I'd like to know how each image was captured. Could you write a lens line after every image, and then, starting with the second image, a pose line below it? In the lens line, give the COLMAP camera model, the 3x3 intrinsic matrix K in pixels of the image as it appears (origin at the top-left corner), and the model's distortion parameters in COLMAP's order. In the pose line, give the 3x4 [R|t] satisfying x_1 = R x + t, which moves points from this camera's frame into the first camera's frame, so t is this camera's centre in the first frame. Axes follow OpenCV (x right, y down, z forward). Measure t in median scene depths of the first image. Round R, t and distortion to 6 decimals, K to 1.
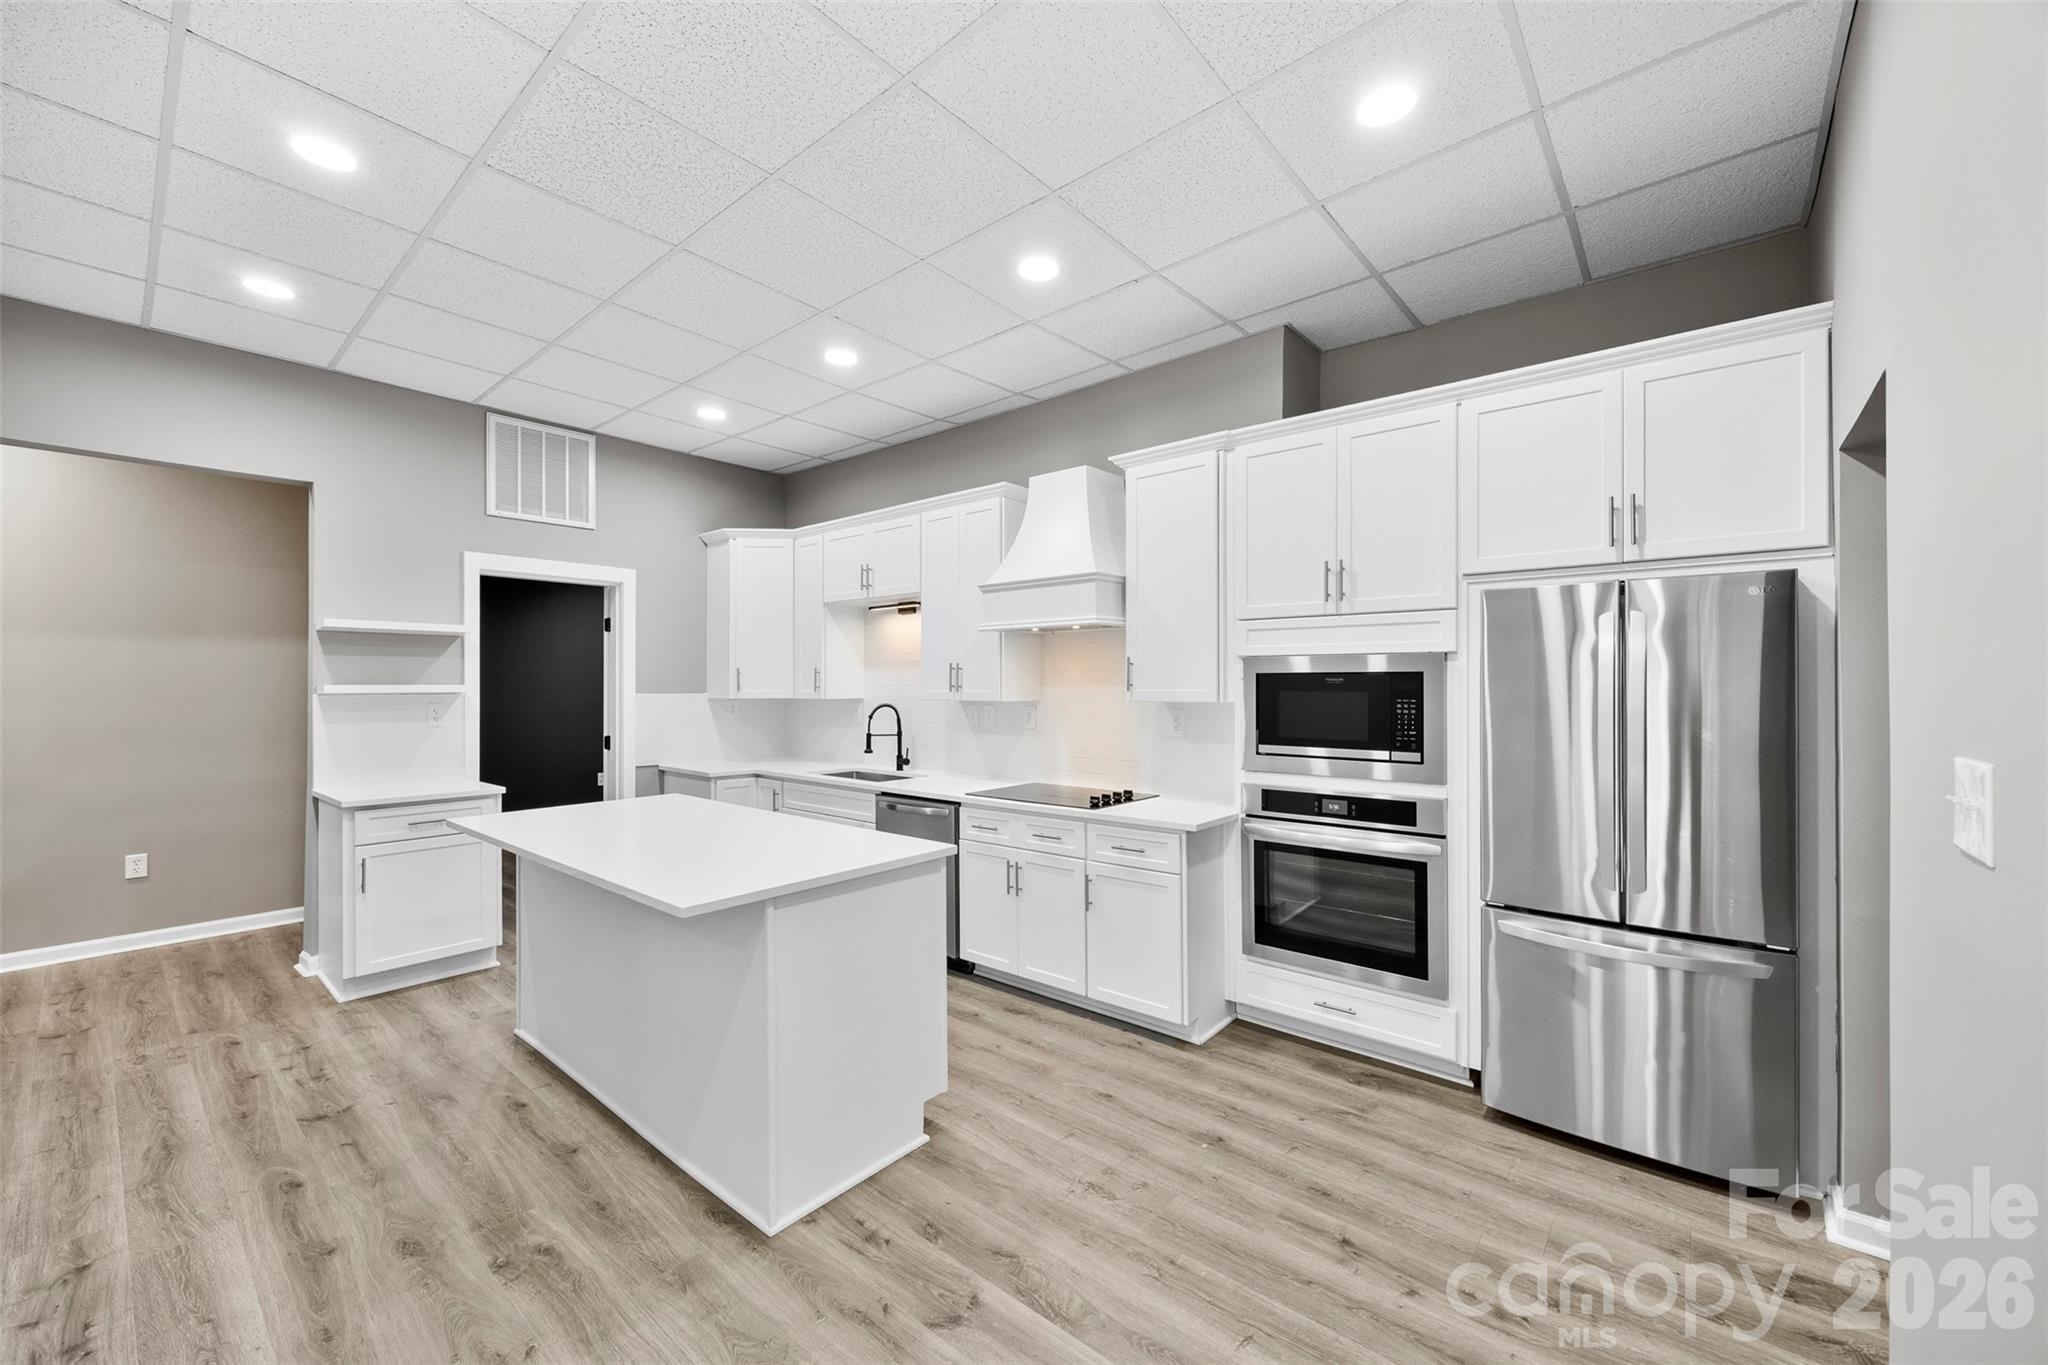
lens RADIAL K [[791.6, 0, 1025.2], [0, 791.6, 687.1], [0, 0, 1]] dist [-0.003624, 0.000177]
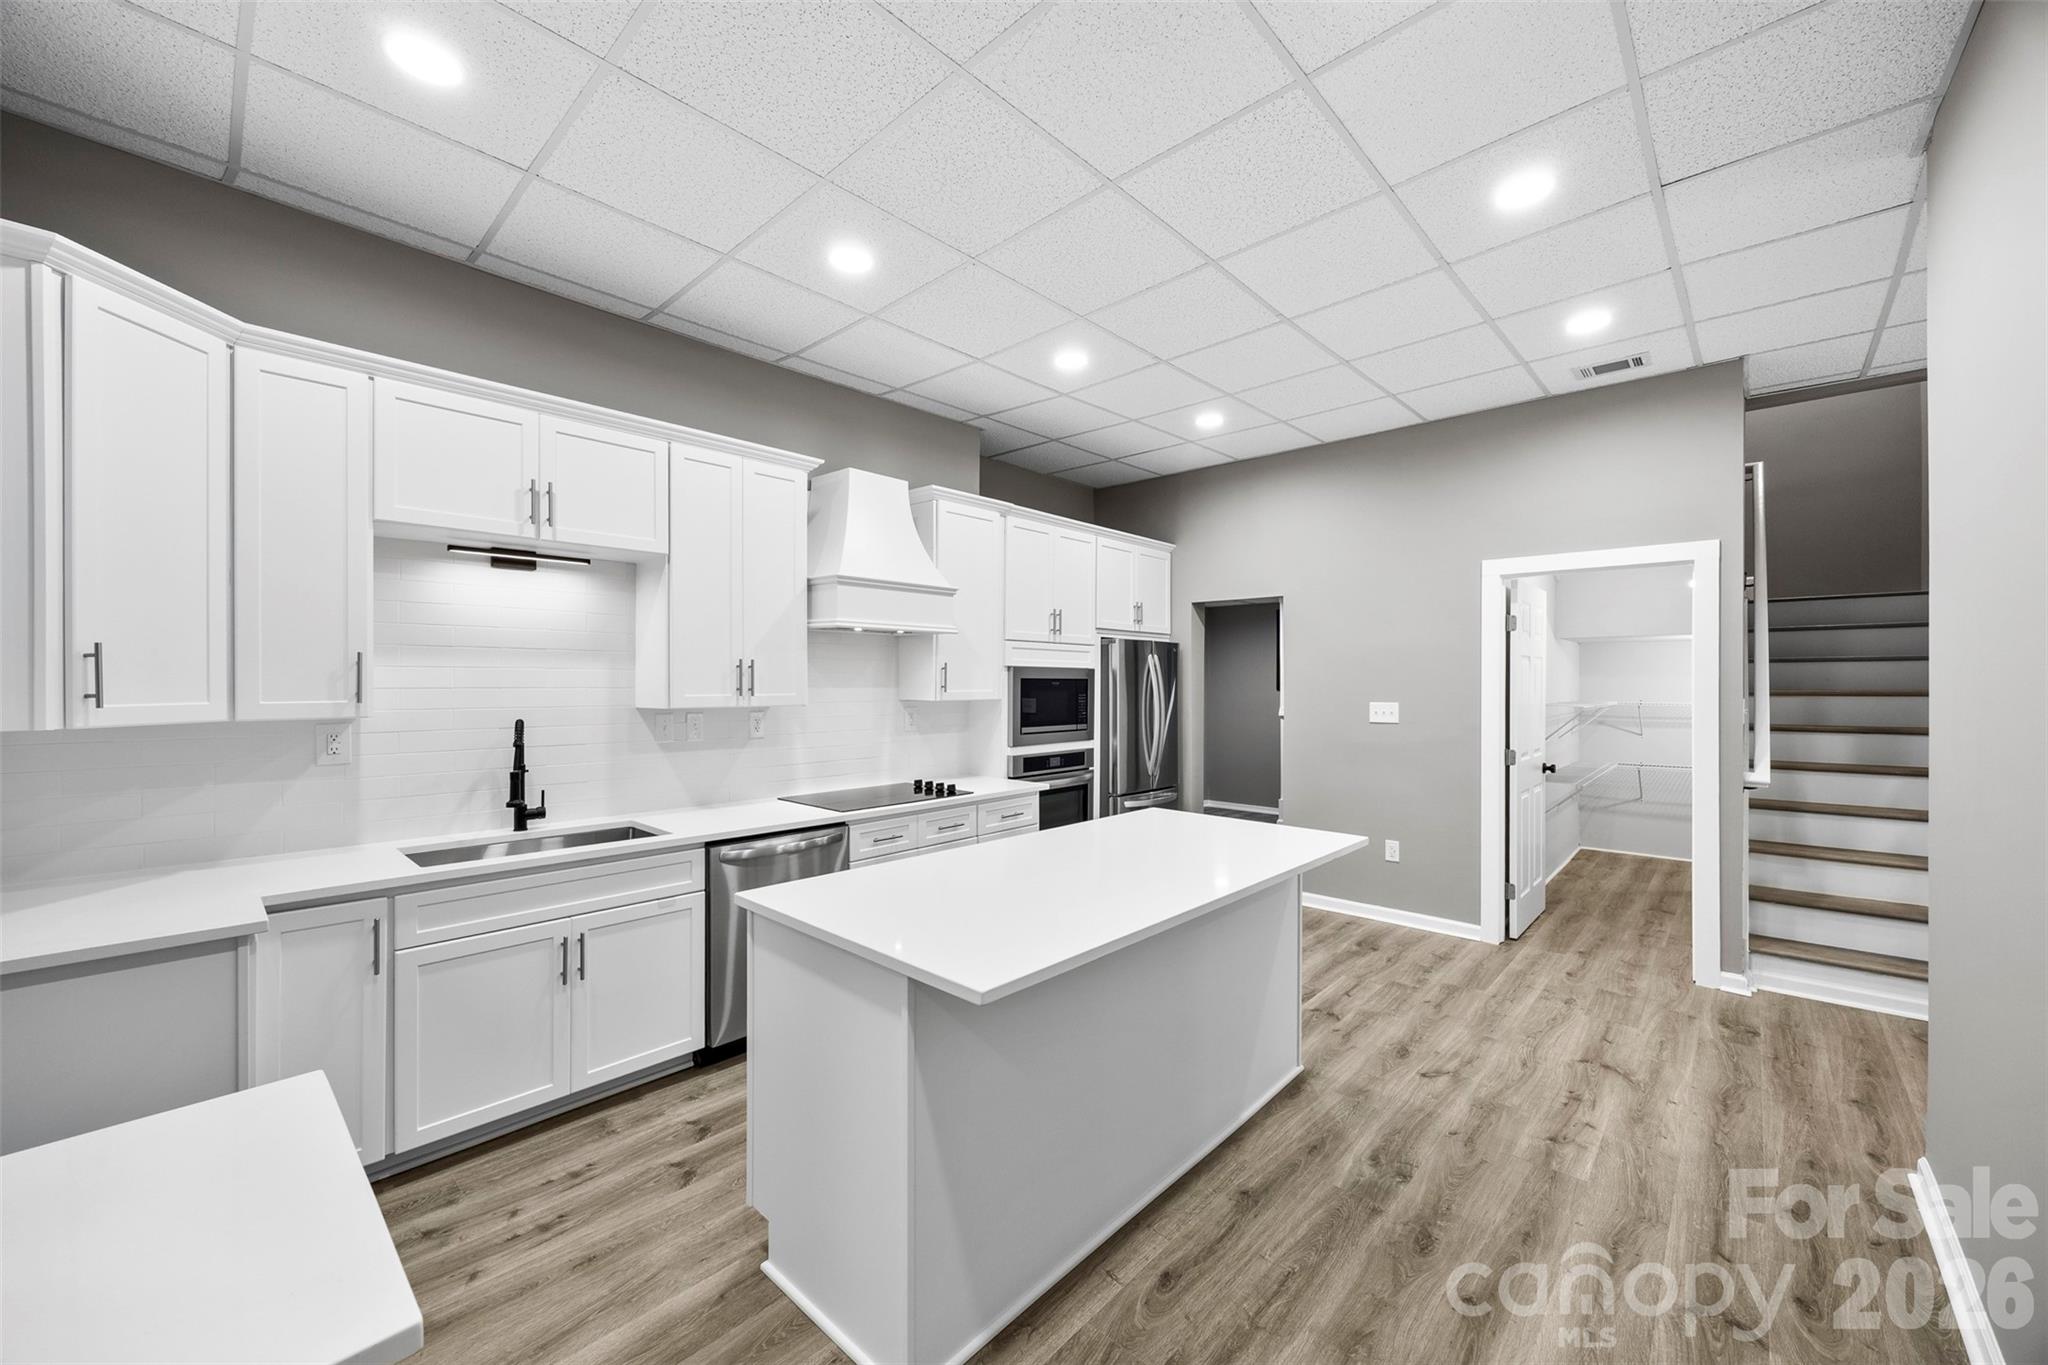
lens RADIAL K [[791.6, 0, 1018.7], [0, 791.6, 689.3], [0, 0, 1]] dist [-0.003624, 0.000177]
pose [[0.049589, -0.007233, 0.998744, -1.436980], [0.002177, 0.999972, 0.007134, -0.009809], [-0.998767, 0.001821, 0.049603, 1.161916]]
